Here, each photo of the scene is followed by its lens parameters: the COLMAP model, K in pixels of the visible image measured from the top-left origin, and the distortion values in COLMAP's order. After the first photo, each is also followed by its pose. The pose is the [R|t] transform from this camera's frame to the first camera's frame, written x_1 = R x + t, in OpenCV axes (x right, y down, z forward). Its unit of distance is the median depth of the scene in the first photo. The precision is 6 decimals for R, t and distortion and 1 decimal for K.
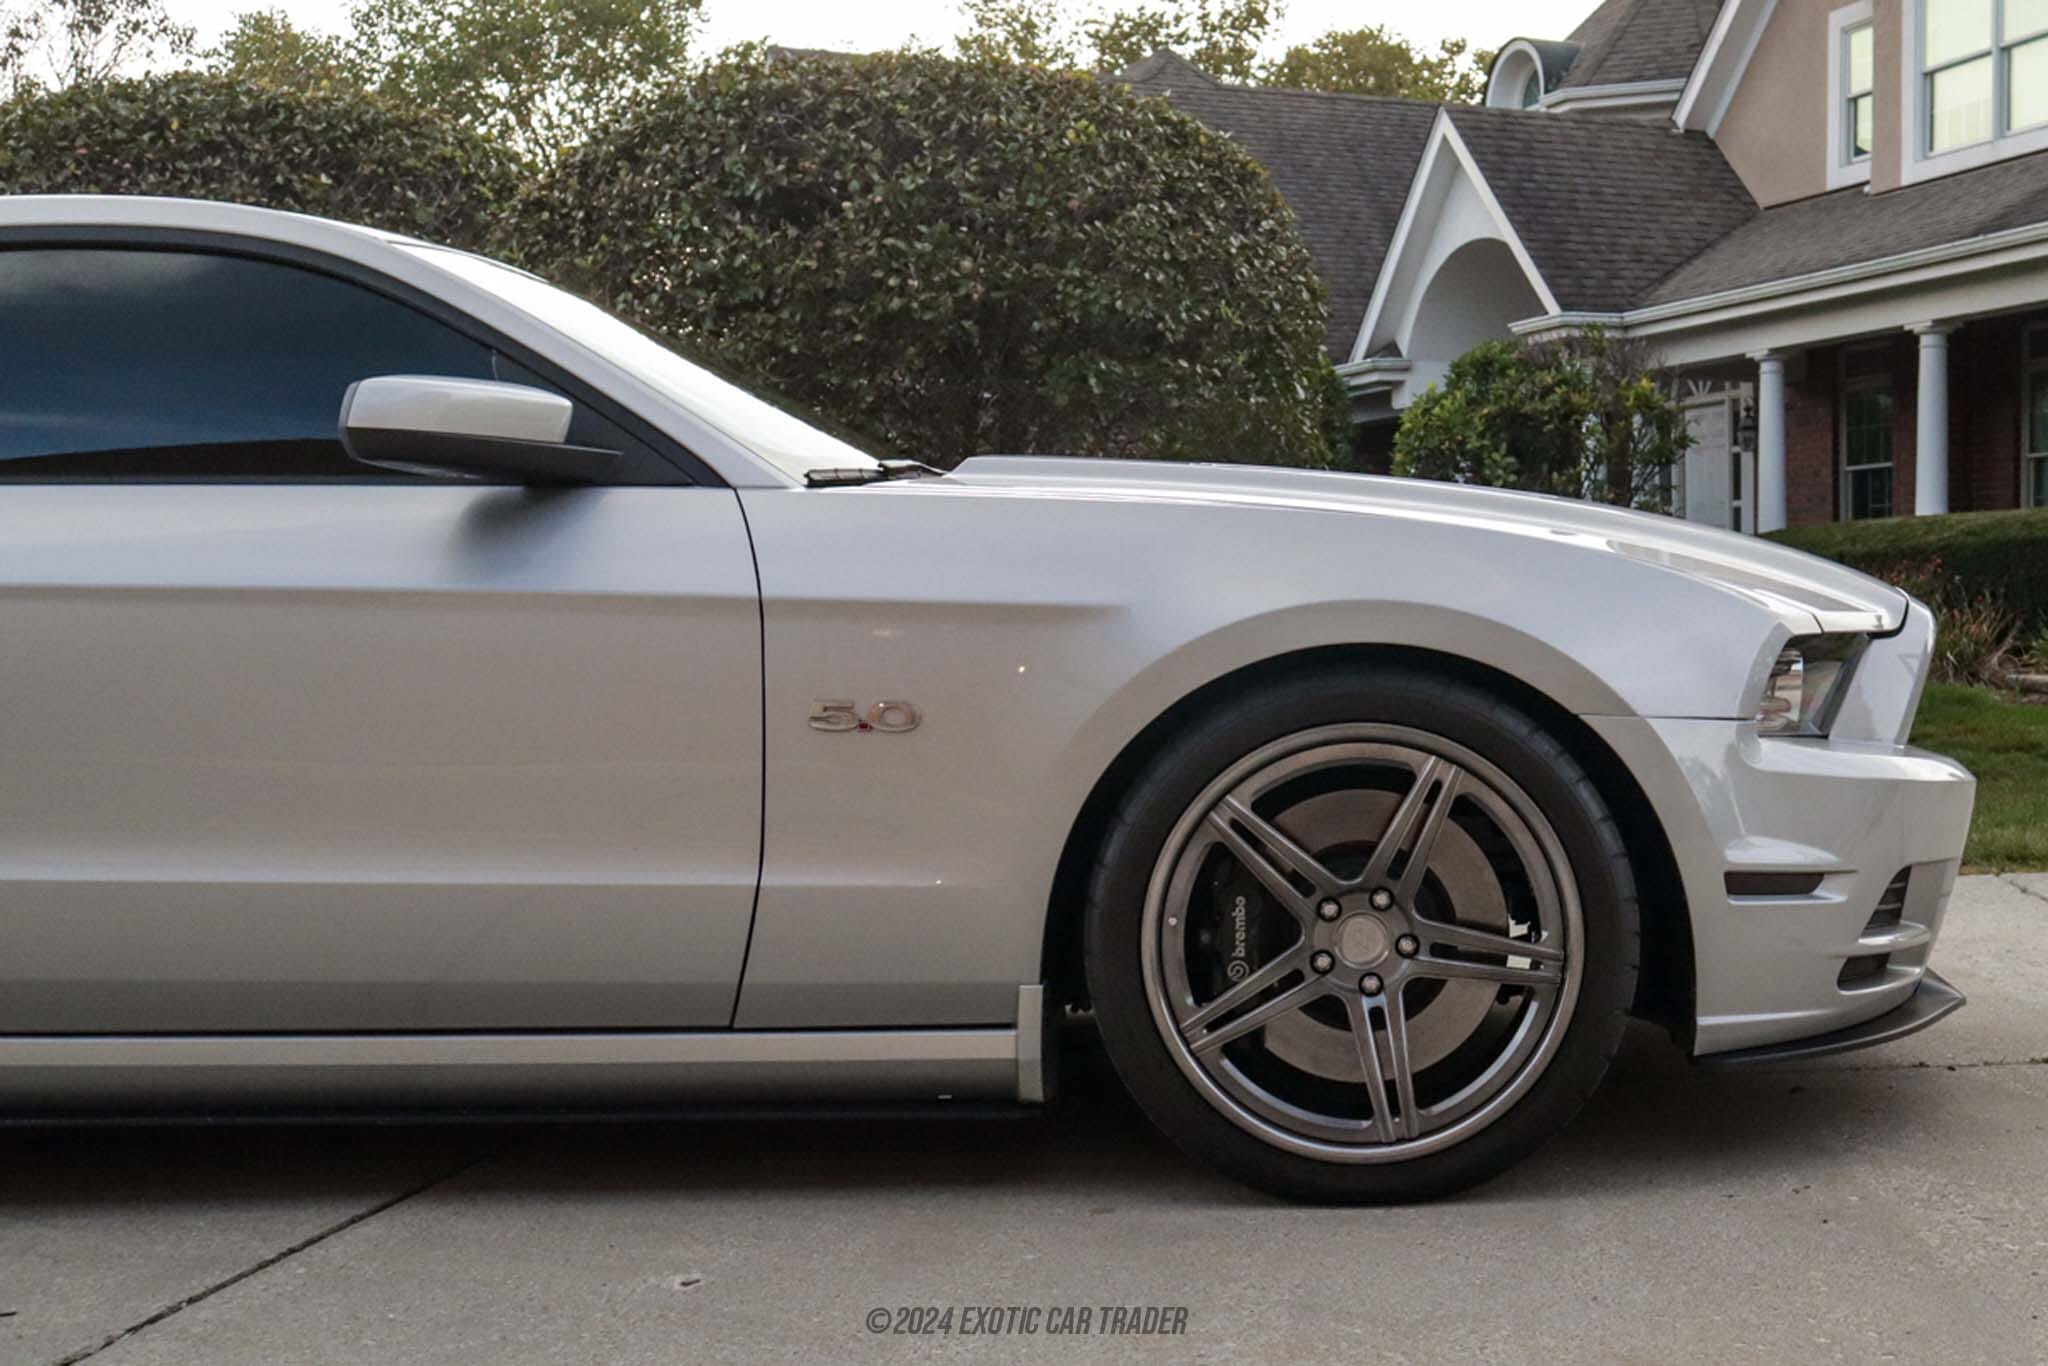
lens RADIAL K [[3311.4, 0, 1218.6], [0, 3311.4, 926.9], [0, 0, 1]] dist [-0.017290, 0.006858]
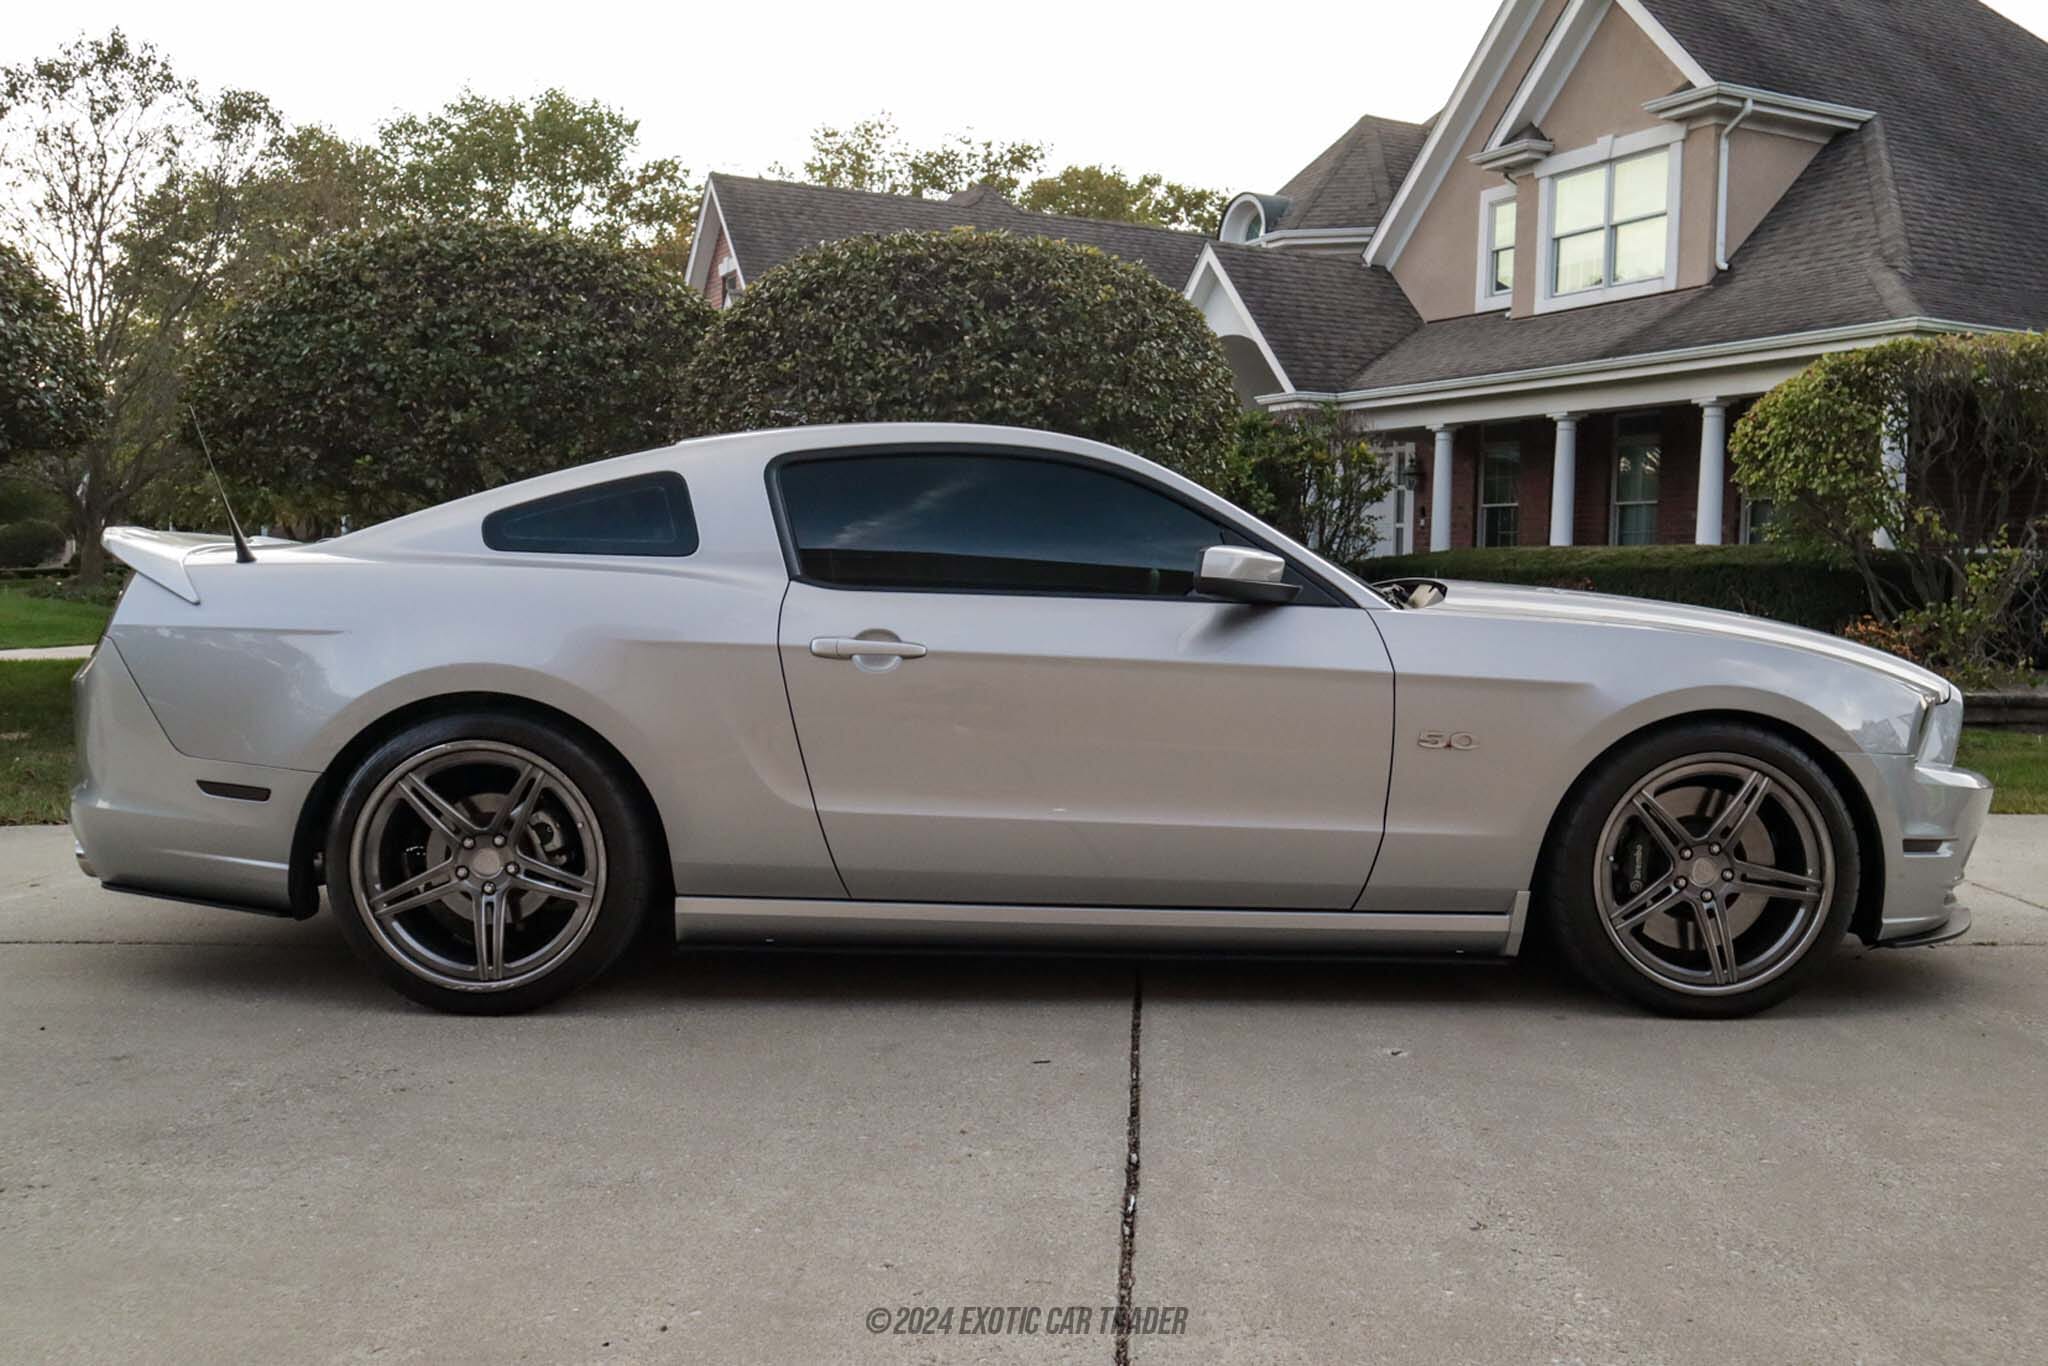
lens RADIAL K [[2466.0, 0, 1024.0], [0, 2466.0, 683.0], [0, 0, 1]] dist [-0.032803, 0.006349]
pose [[0.998064, 0.033581, 0.052350, -0.126619], [-0.031017, 0.998315, -0.049052, -0.006687], [-0.053909, 0.047333, 0.997423, -0.101858]]
